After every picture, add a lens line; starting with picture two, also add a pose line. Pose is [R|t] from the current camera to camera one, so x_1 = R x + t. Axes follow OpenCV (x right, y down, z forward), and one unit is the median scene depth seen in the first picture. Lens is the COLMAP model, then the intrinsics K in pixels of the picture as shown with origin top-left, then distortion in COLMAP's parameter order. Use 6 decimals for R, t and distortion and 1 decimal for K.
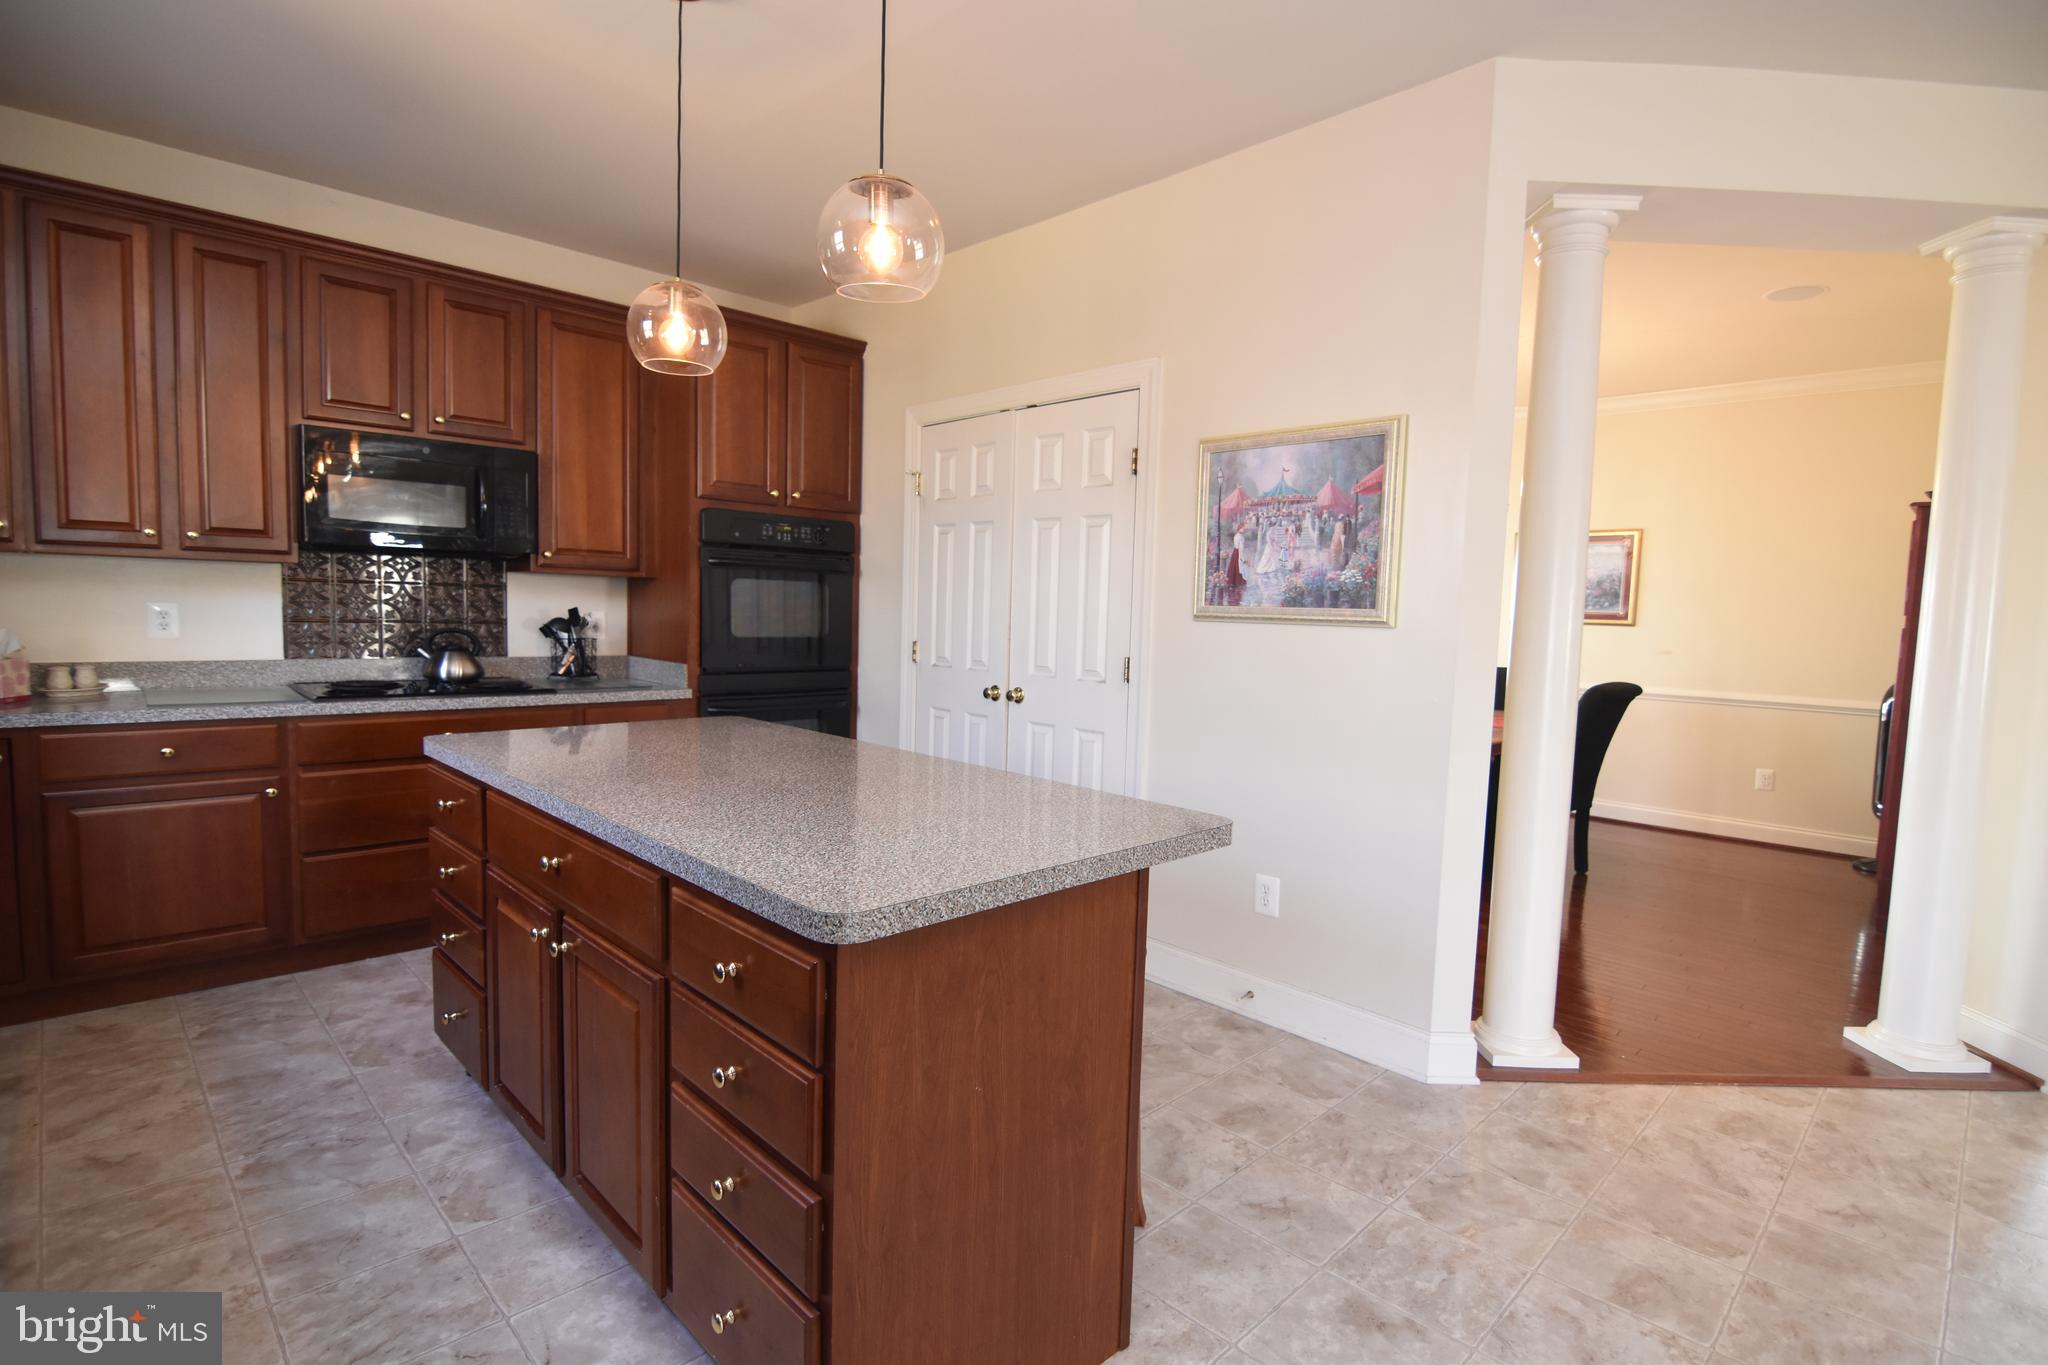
lens RADIAL K [[963.3, 0, 1023.4], [0, 963.3, 684.9], [0, 0, 1]] dist [-0.010988, -0.007167]
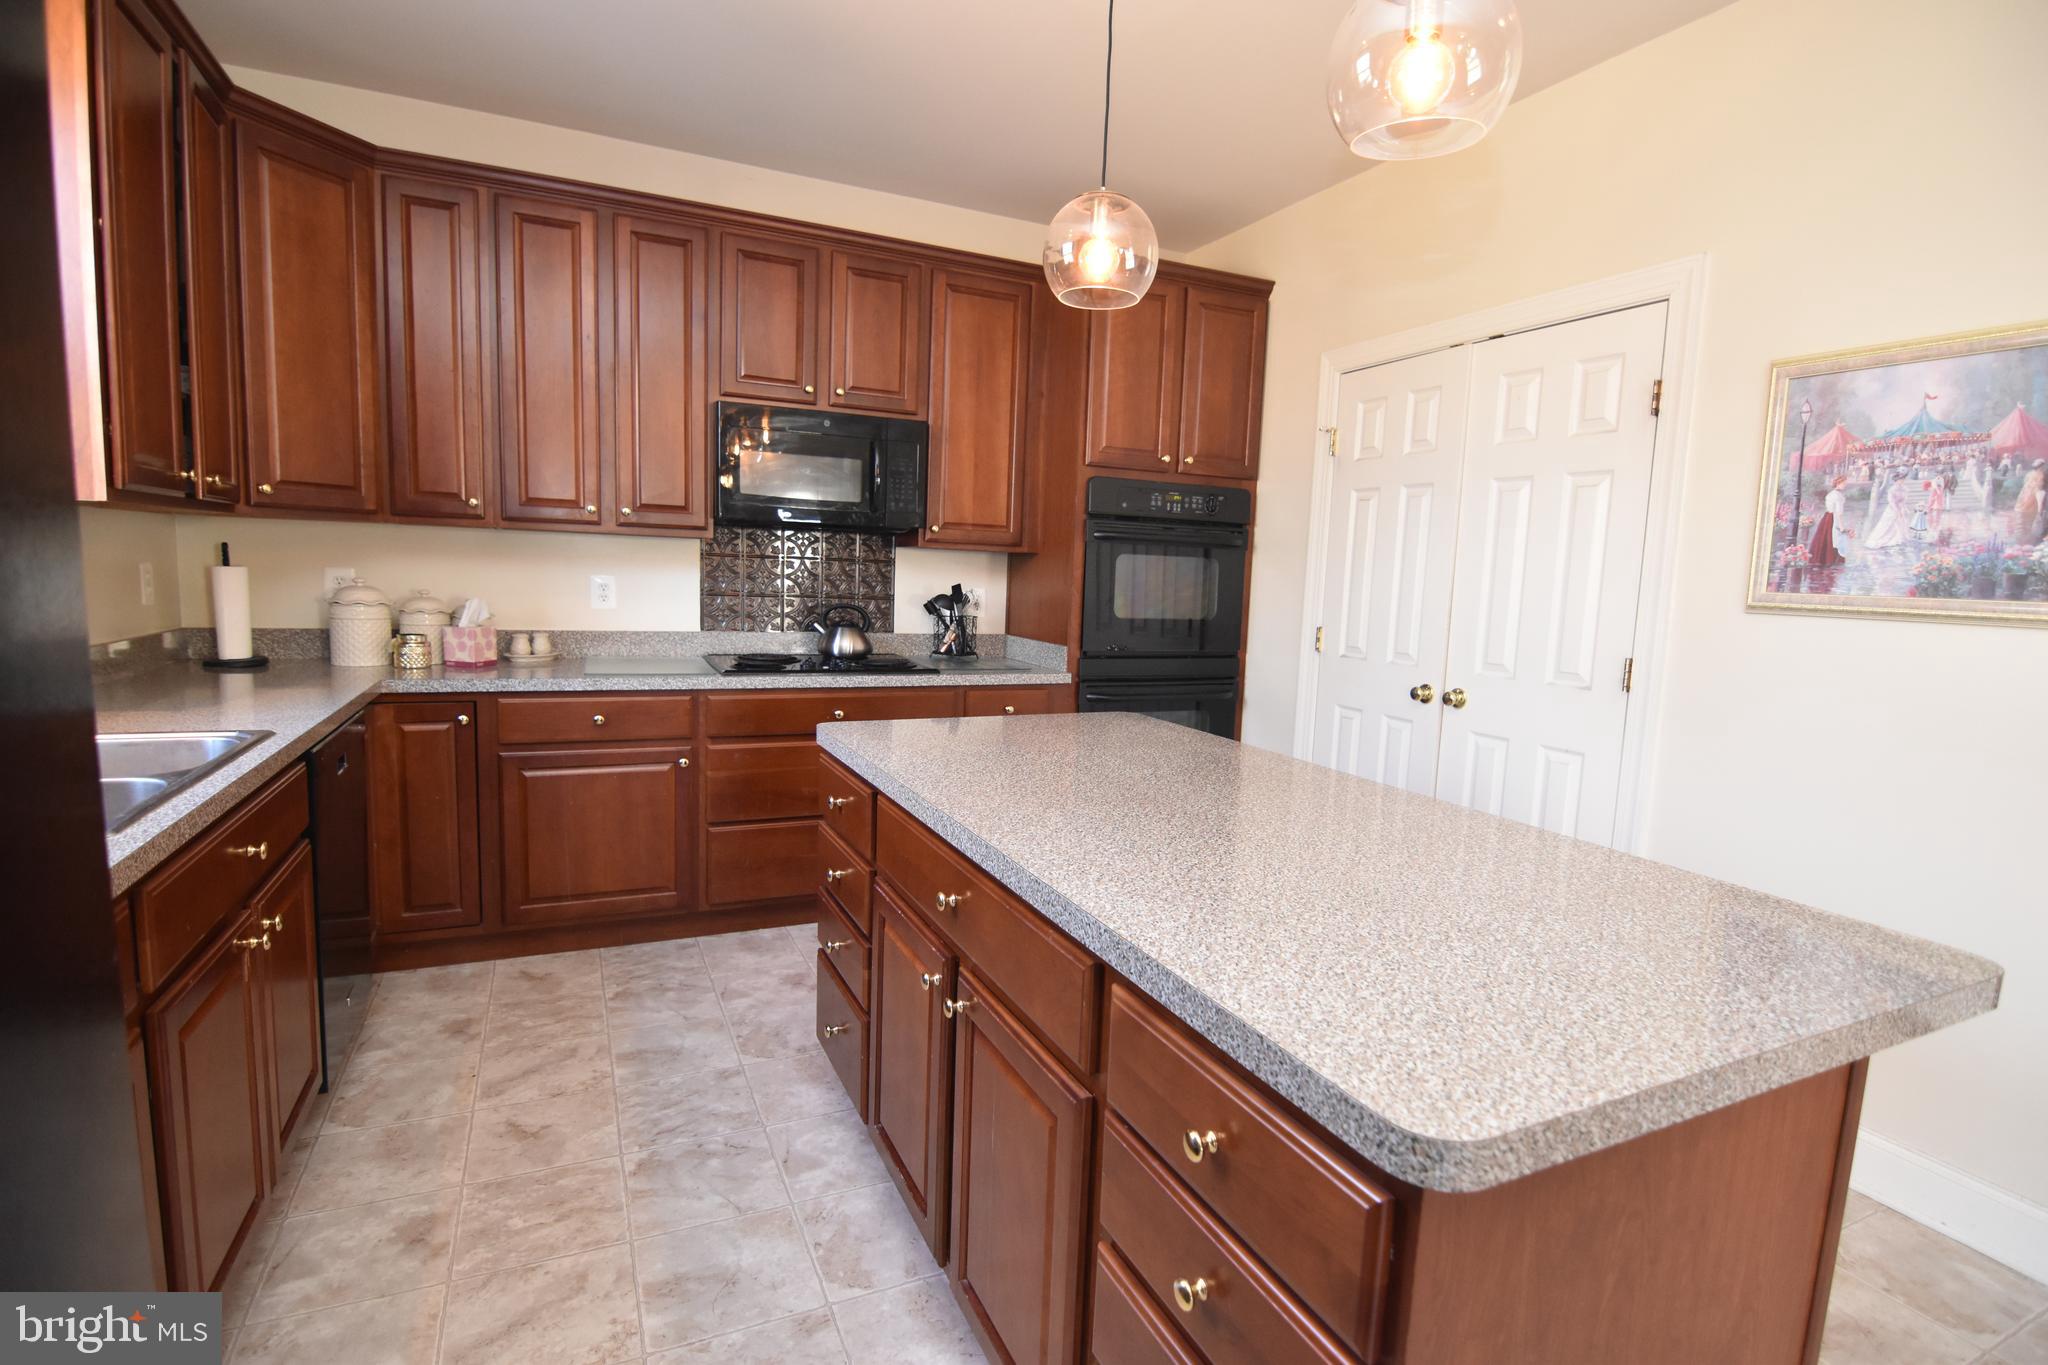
lens RADIAL K [[963.3, 0, 1038.5], [0, 963.3, 679.1], [0, 0, 1]] dist [-0.010988, -0.007167]
pose [[0.944175, 0.042235, -0.326726, -0.091641], [-0.035696, 0.999025, 0.025987, -0.016683], [0.327505, -0.012874, 0.944762, 0.144896]]
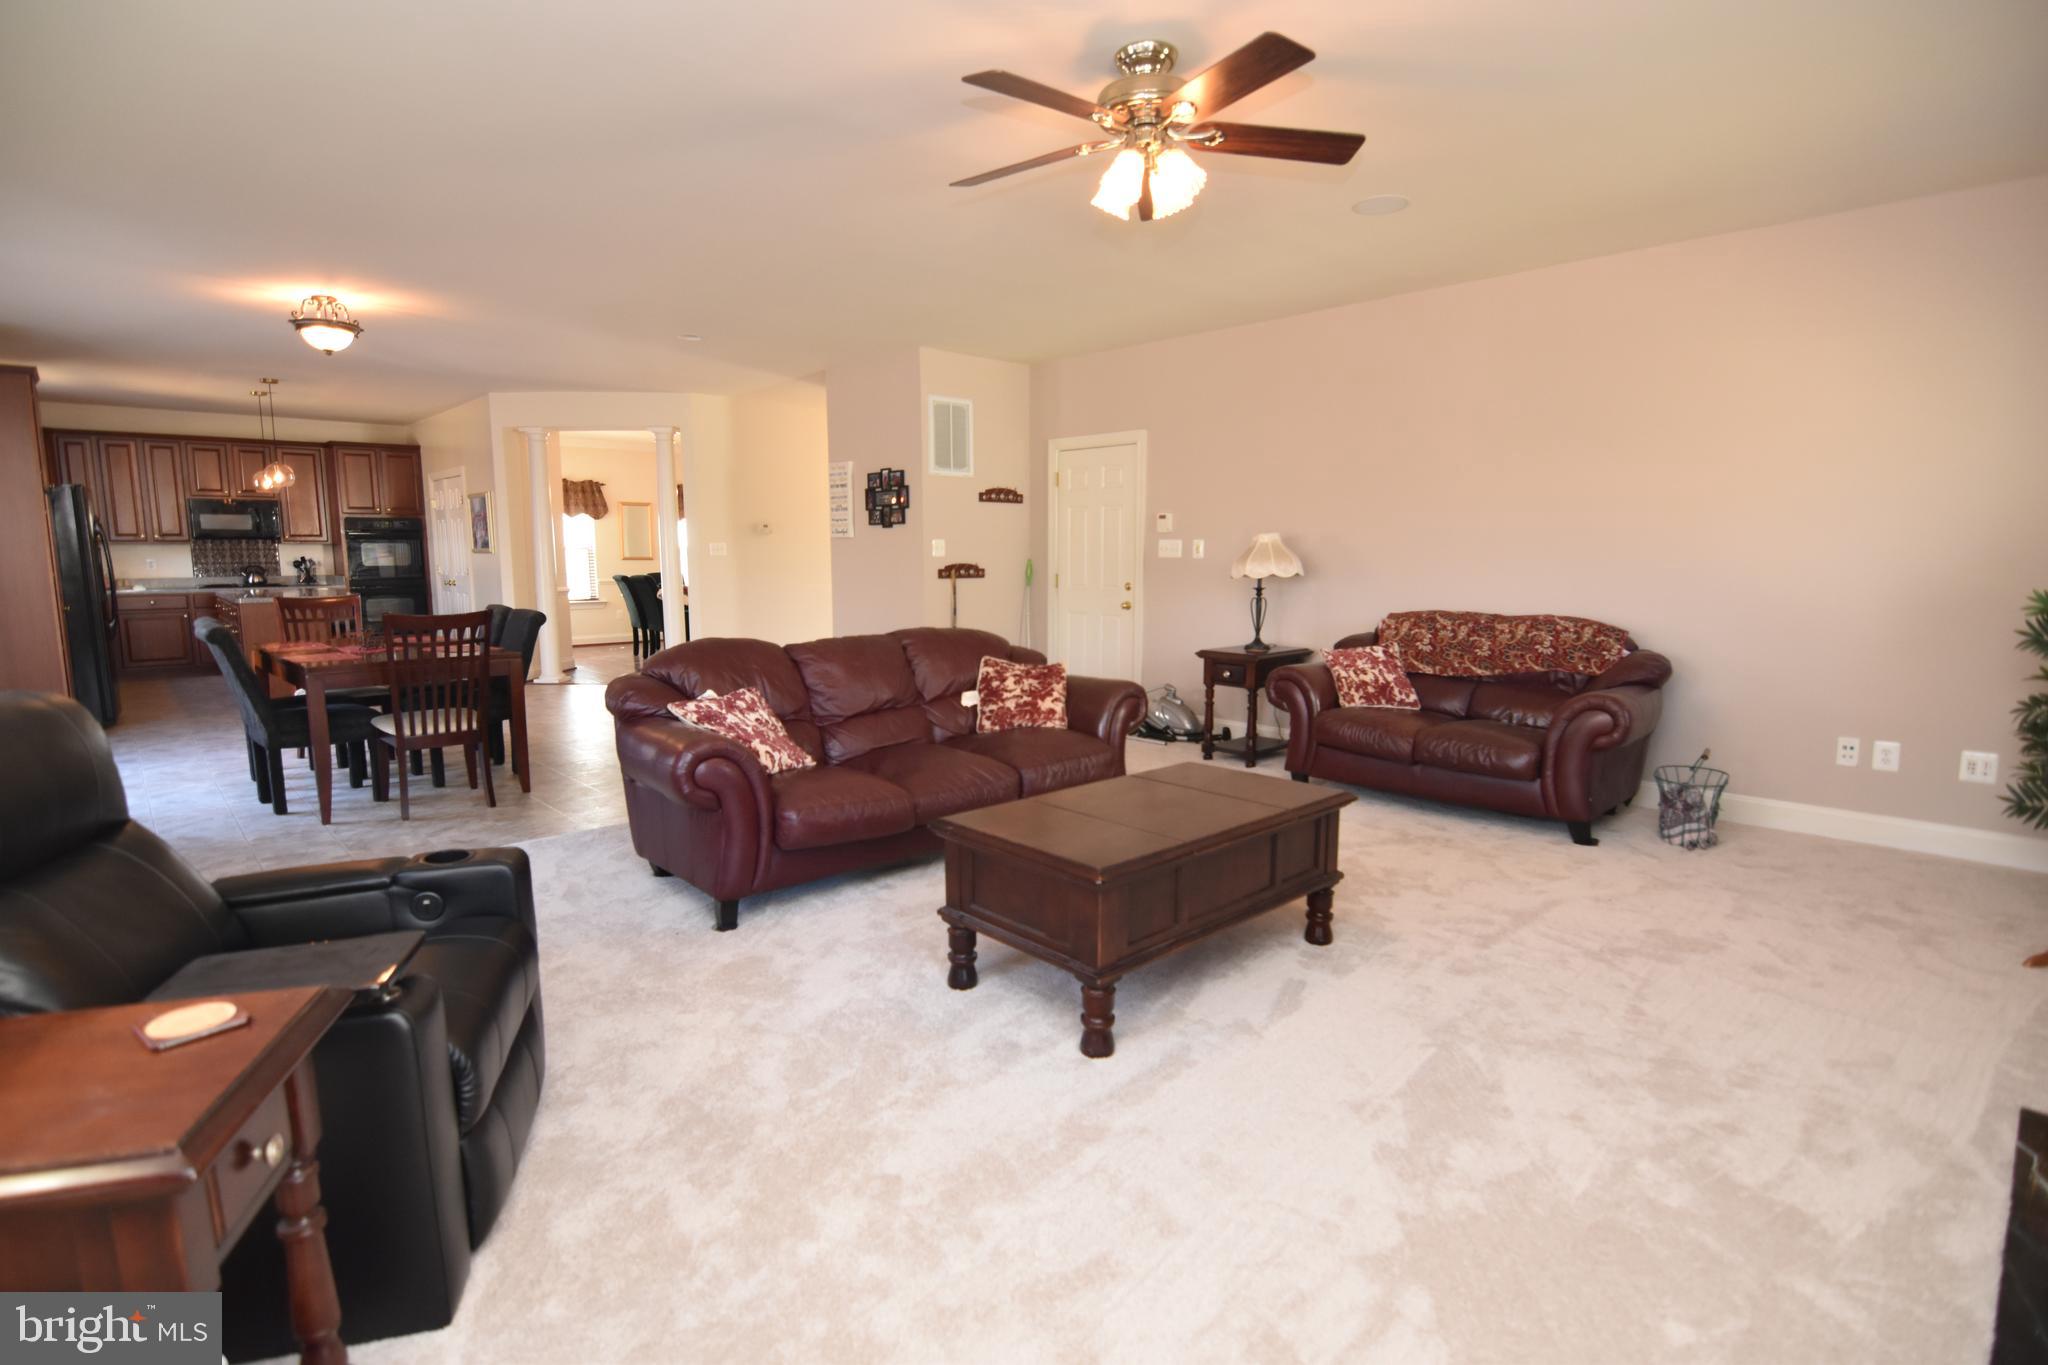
lens RADIAL K [[963.3, 0, 1022.3], [0, 963.3, 682.3], [0, 0, 1]] dist [-0.010988, -0.007167]
pose [[0.999342, -0.021323, -0.029339, 1.848901], [0.022882, 0.998286, 0.053870, 0.198126], [0.028140, -0.054505, 0.998117, -1.854078]]
